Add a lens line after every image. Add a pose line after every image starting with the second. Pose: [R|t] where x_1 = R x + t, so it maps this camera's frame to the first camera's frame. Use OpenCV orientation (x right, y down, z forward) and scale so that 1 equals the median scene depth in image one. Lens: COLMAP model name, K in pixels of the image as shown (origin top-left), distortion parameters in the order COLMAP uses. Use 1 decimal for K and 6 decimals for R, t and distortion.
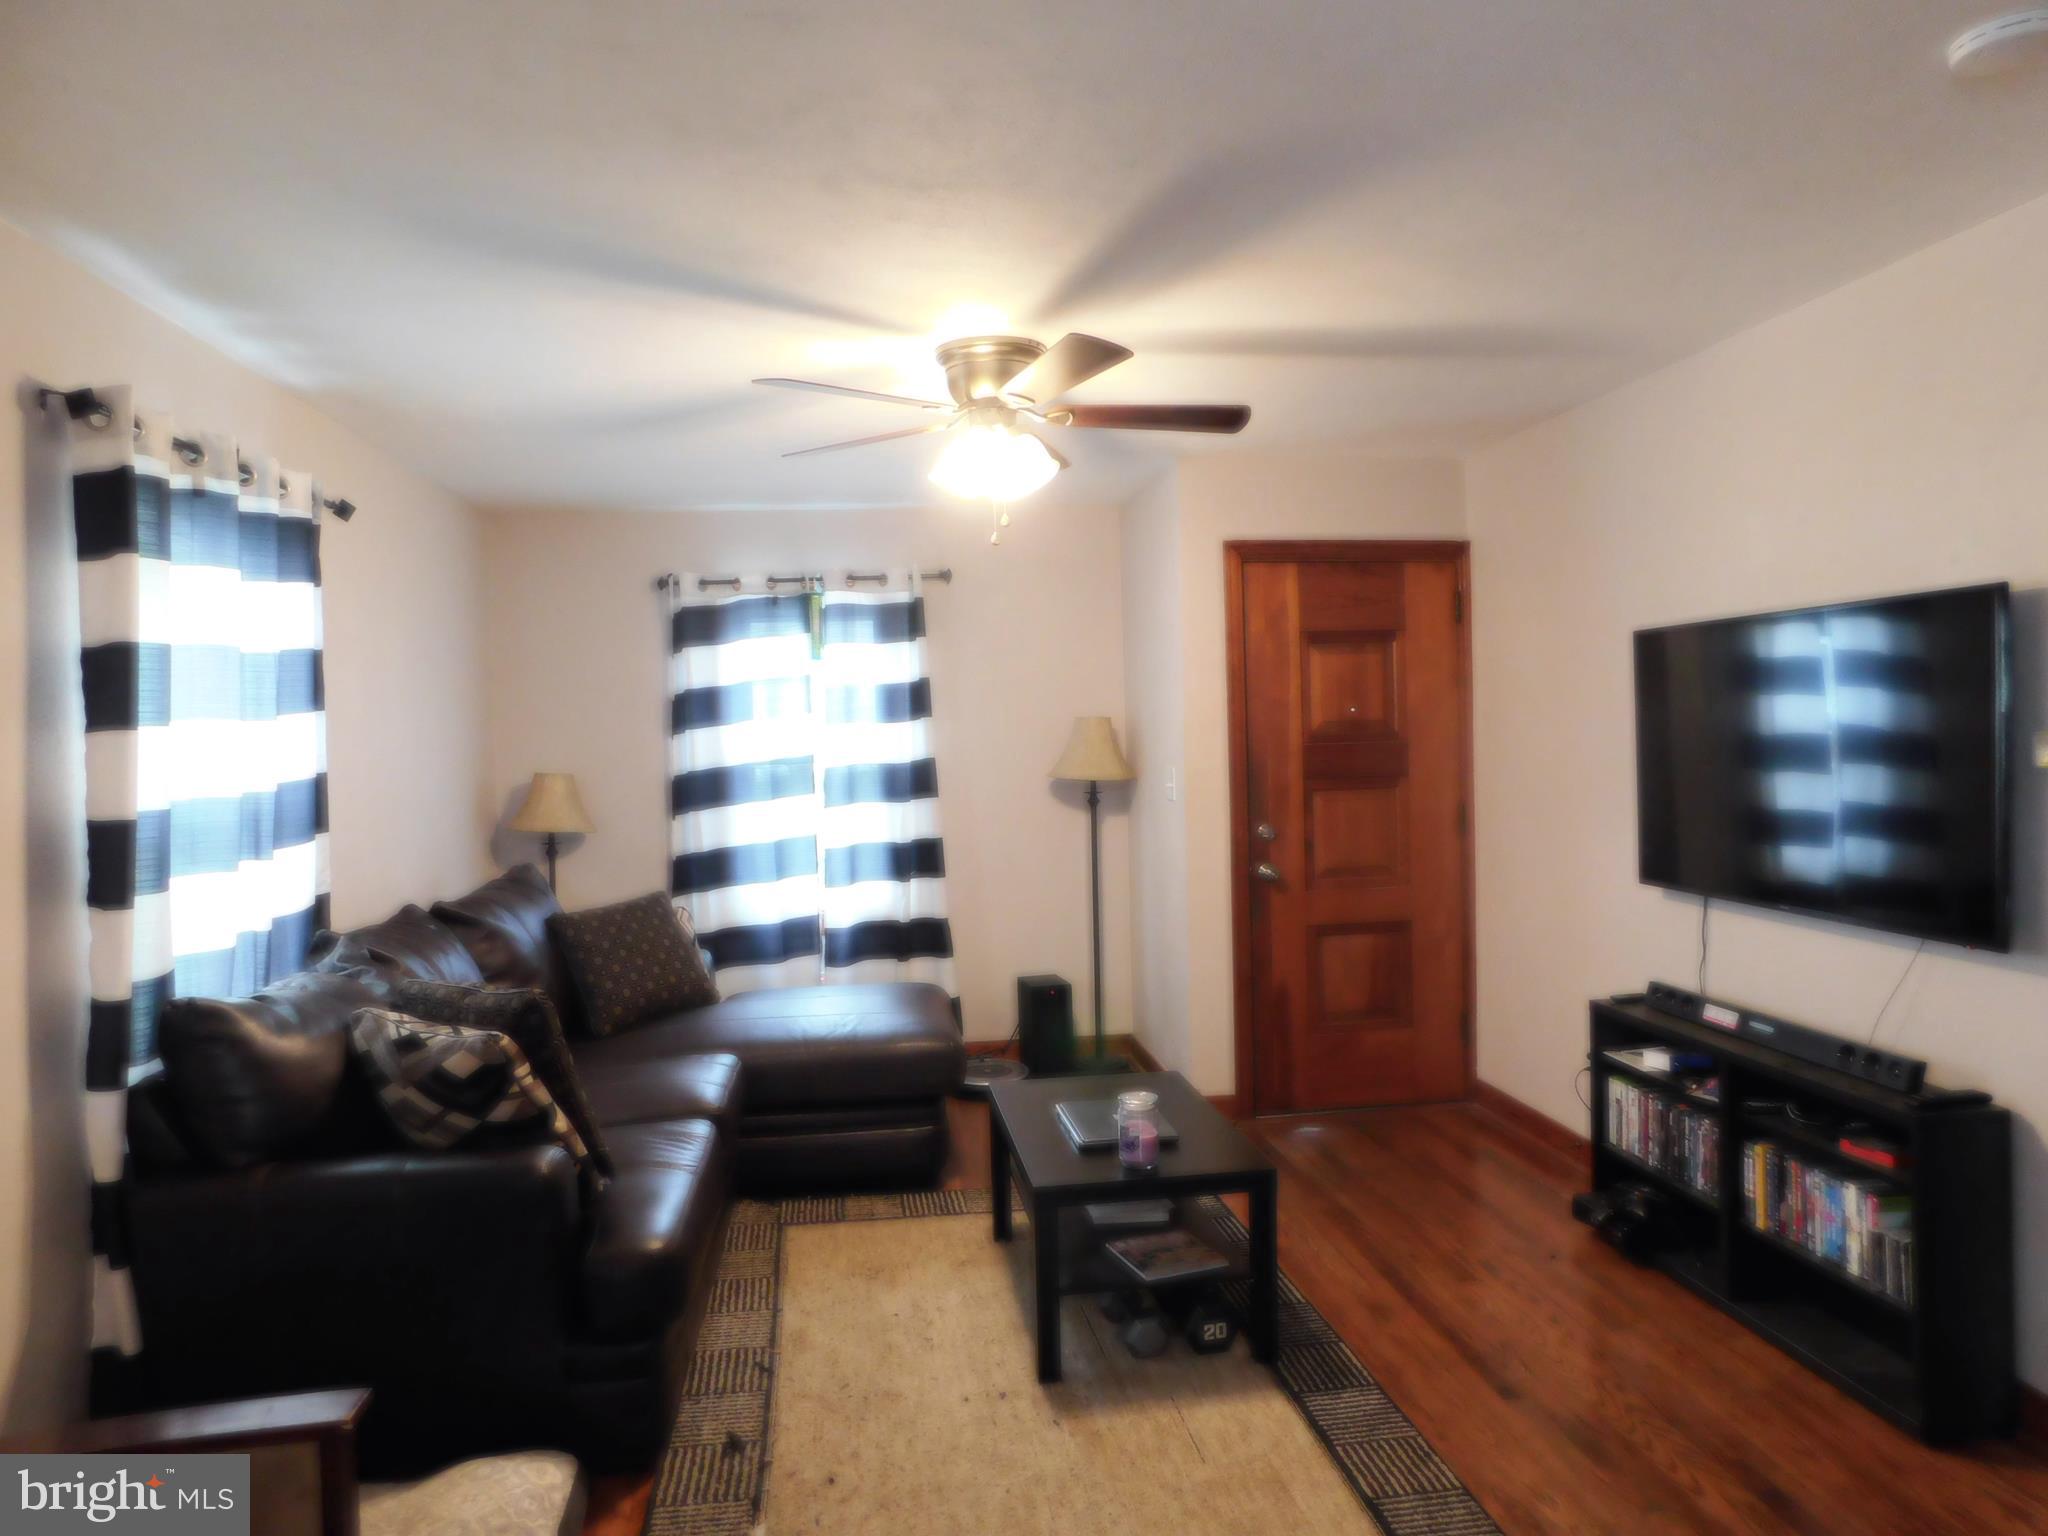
lens RADIAL K [[1366.7, 0, 1028.6], [0, 1366.7, 768.5], [0, 0, 1]] dist [-0.064912, 0.055024]
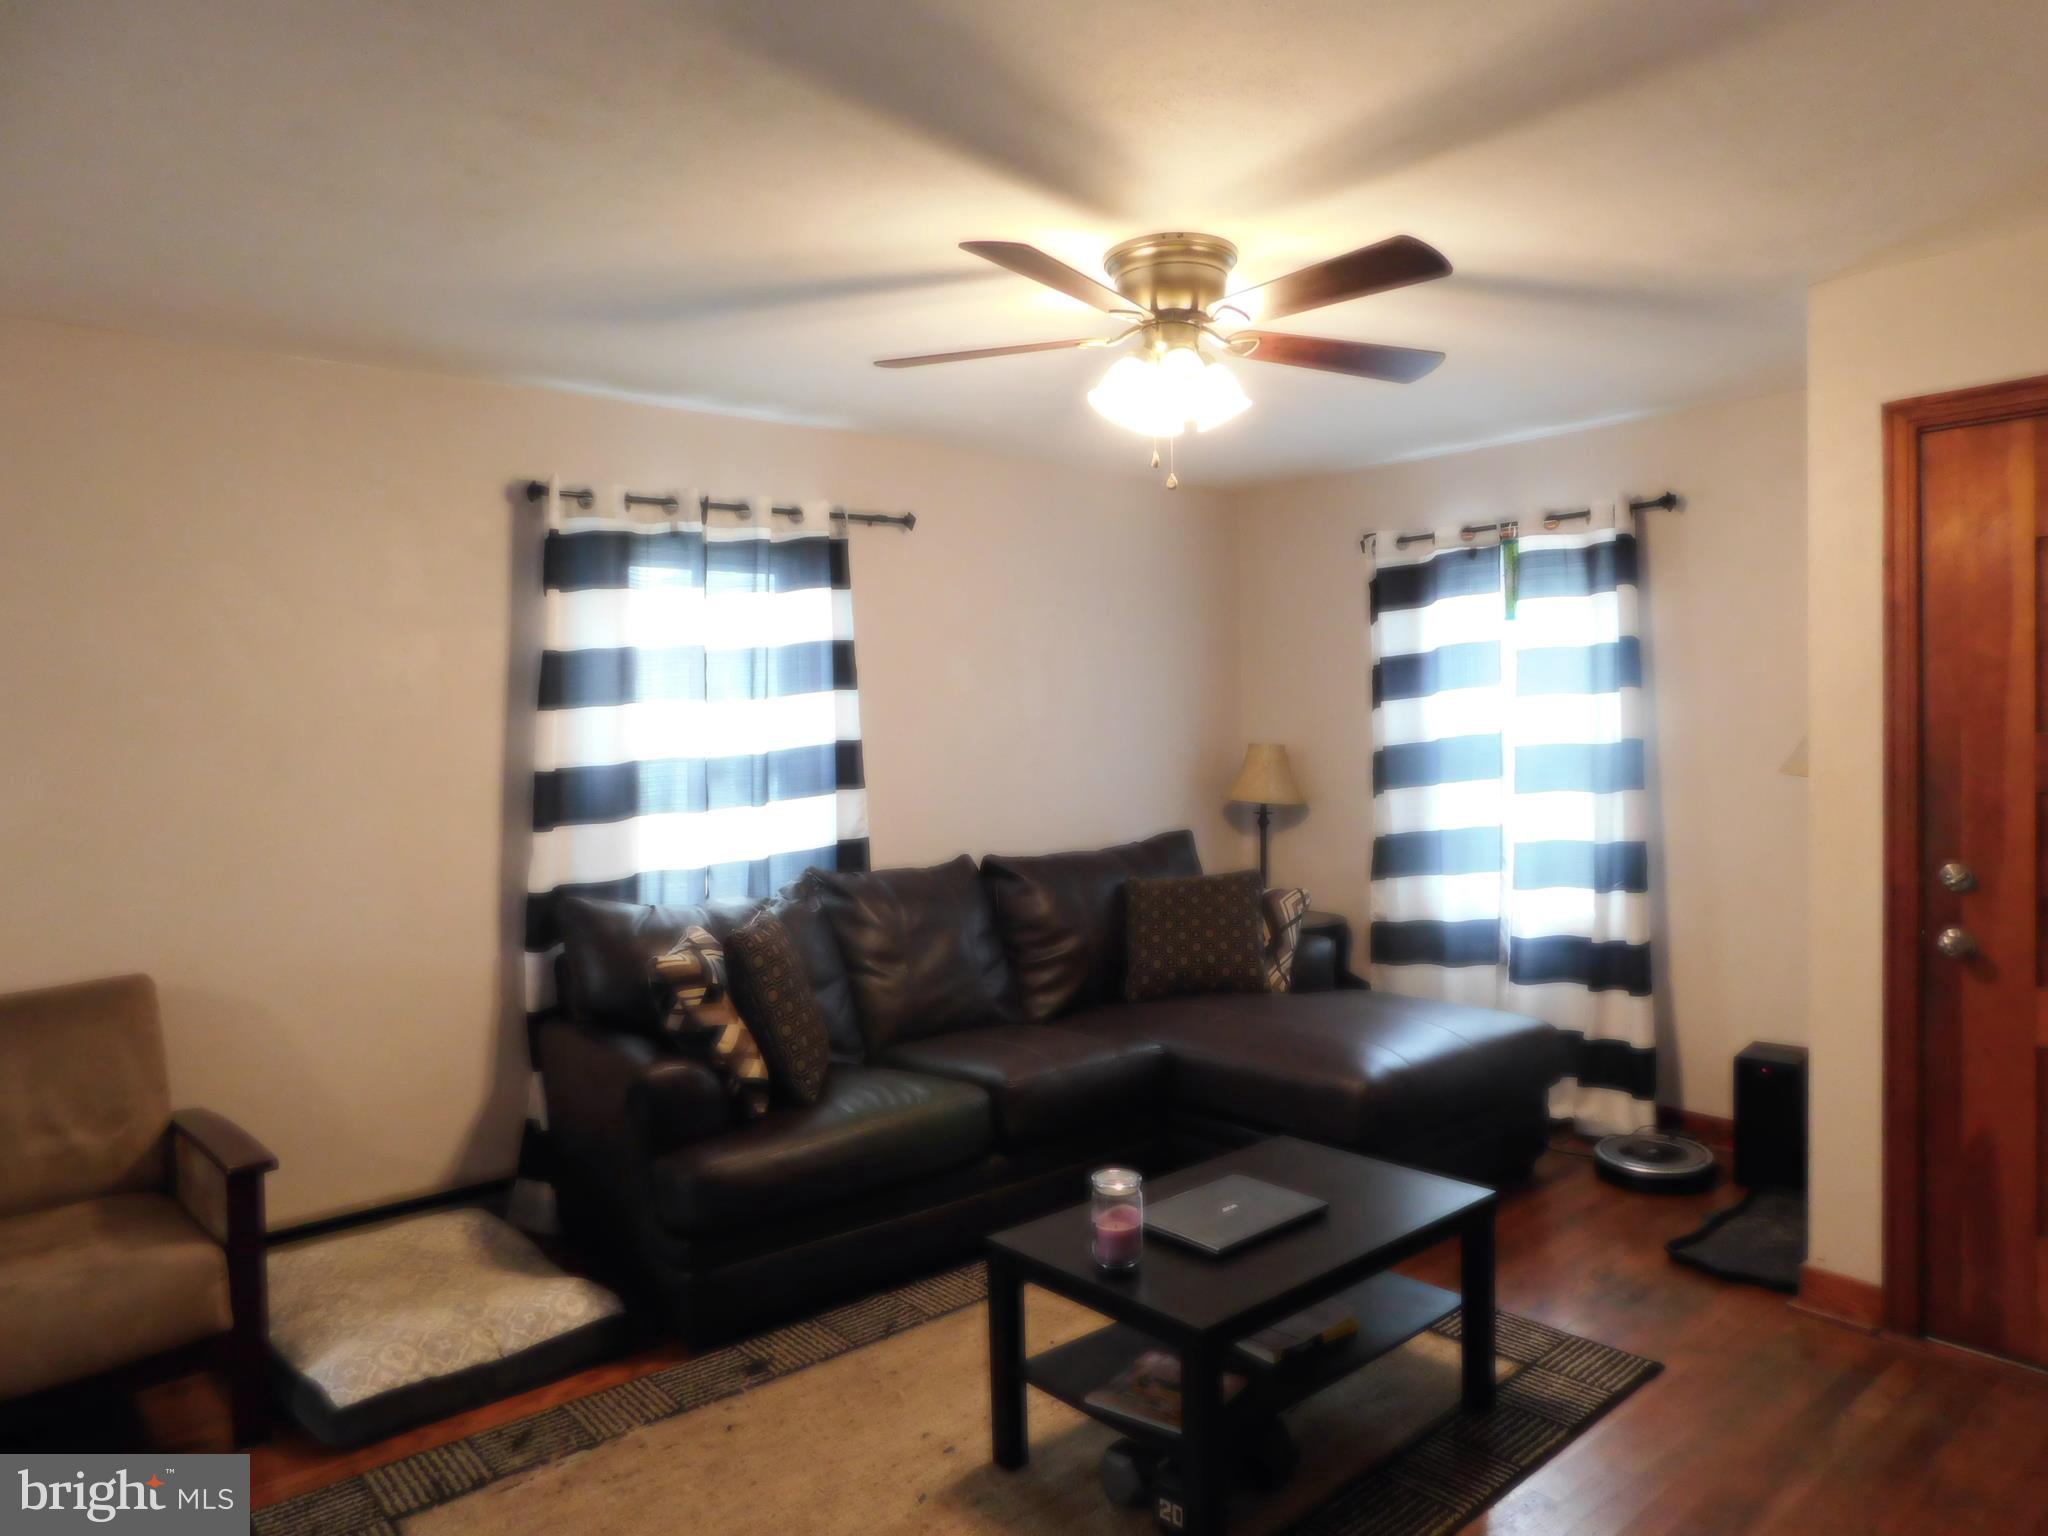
lens RADIAL K [[1366.7, 0, 1028.6], [0, 1366.7, 768.5], [0, 0, 1]] dist [-0.064912, 0.055024]
pose [[0.545507, 0.044992, -0.836898, 0.393101], [-0.019347, 0.998968, 0.041095, -0.016098], [0.837883, -0.006226, 0.545815, 0.291905]]
